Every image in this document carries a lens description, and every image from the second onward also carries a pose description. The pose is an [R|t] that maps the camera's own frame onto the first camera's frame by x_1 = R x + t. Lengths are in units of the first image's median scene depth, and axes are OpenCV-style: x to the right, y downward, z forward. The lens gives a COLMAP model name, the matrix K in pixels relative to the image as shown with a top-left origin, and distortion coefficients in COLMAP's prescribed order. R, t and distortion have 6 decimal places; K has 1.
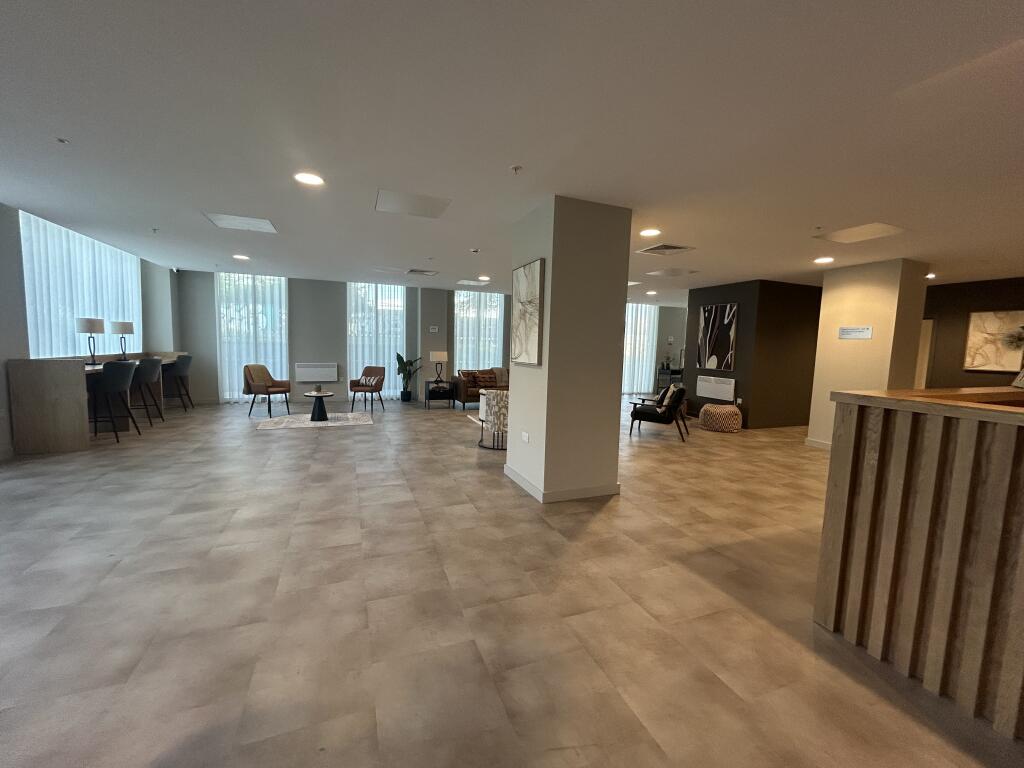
lens RADIAL K [[412.9, 0, 512.4], [0, 412.9, 383.1], [0, 0, 1]] dist [-0.001606, -0.000012]
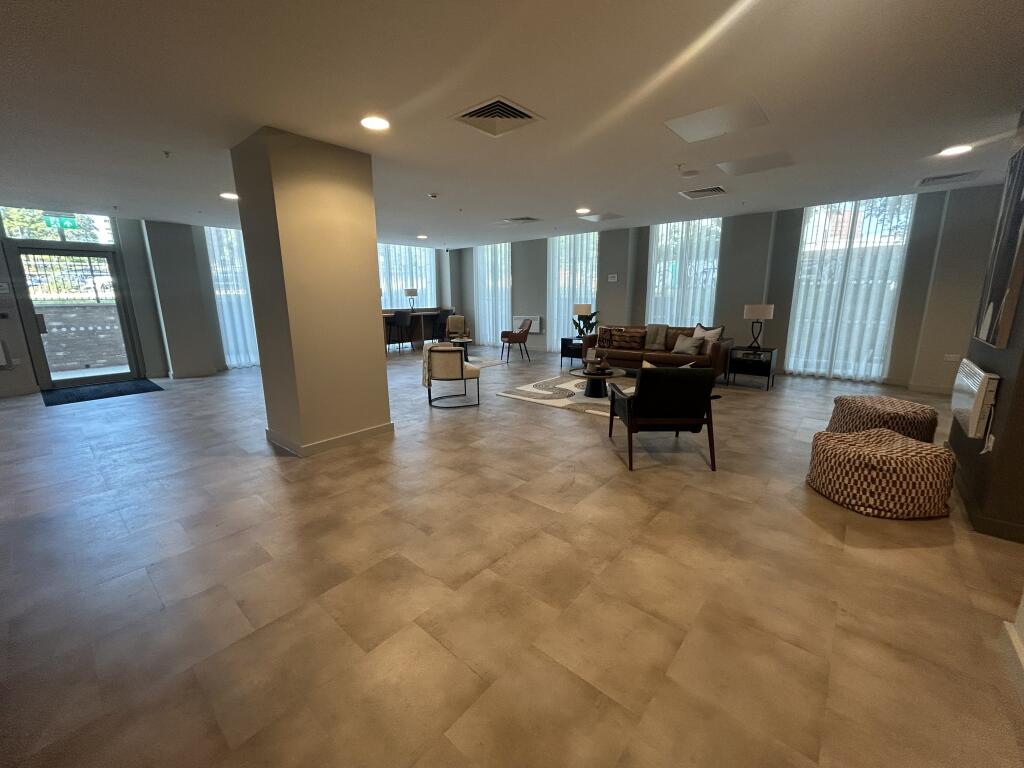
lens RADIAL K [[412.9, 0, 512.2], [0, 412.9, 383.1], [0, 0, 1]] dist [-0.001606, -0.000012]
pose [[0.450296, 0.153534, -0.879580, 0.653821], [-0.055901, 0.988020, 0.143844, -0.030596], [0.891128, -0.015603, 0.453484, 0.514581]]
